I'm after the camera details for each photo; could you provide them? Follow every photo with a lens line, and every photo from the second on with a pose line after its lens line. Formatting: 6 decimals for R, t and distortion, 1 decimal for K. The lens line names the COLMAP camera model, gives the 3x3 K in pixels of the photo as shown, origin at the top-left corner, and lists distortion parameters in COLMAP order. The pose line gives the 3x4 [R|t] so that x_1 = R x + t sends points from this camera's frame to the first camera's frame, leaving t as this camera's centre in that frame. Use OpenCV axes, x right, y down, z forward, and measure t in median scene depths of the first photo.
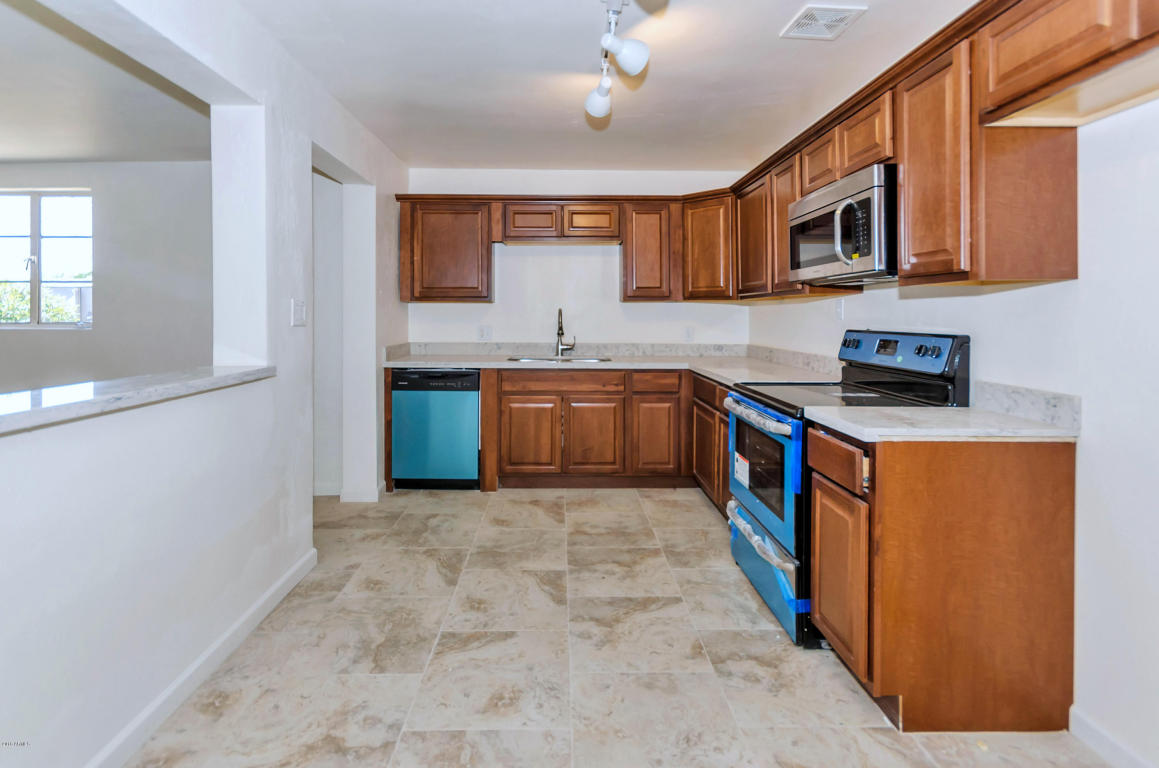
lens RADIAL K [[524.6, 0, 559.2], [0, 524.6, 308.6], [0, 0, 1]] dist [0.004210, 0.000539]
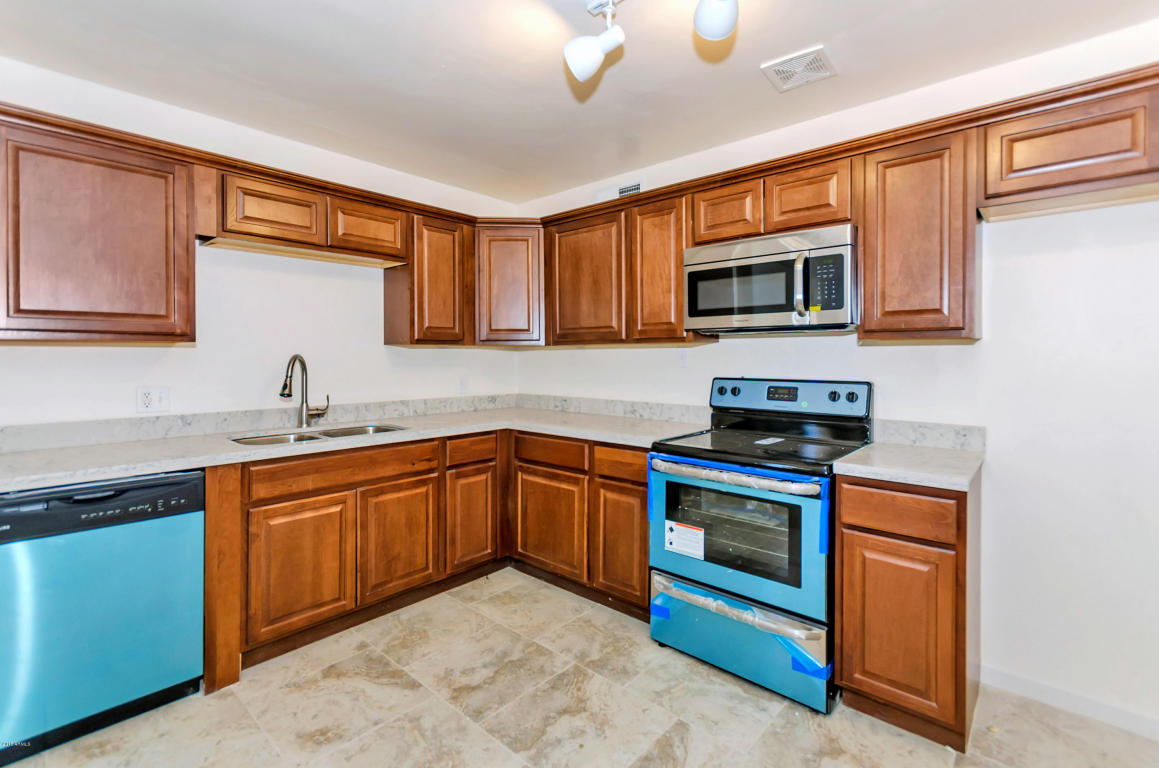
lens RADIAL K [[524.6, 0, 563.7], [0, 524.6, 355.5], [0, 0, 1]] dist [0.004210, 0.000539]
pose [[0.683510, -0.001362, 0.729940, -0.348990], [-0.006233, 0.999951, 0.007702, -0.008023], [-0.729915, -0.009814, 0.683468, 0.433103]]
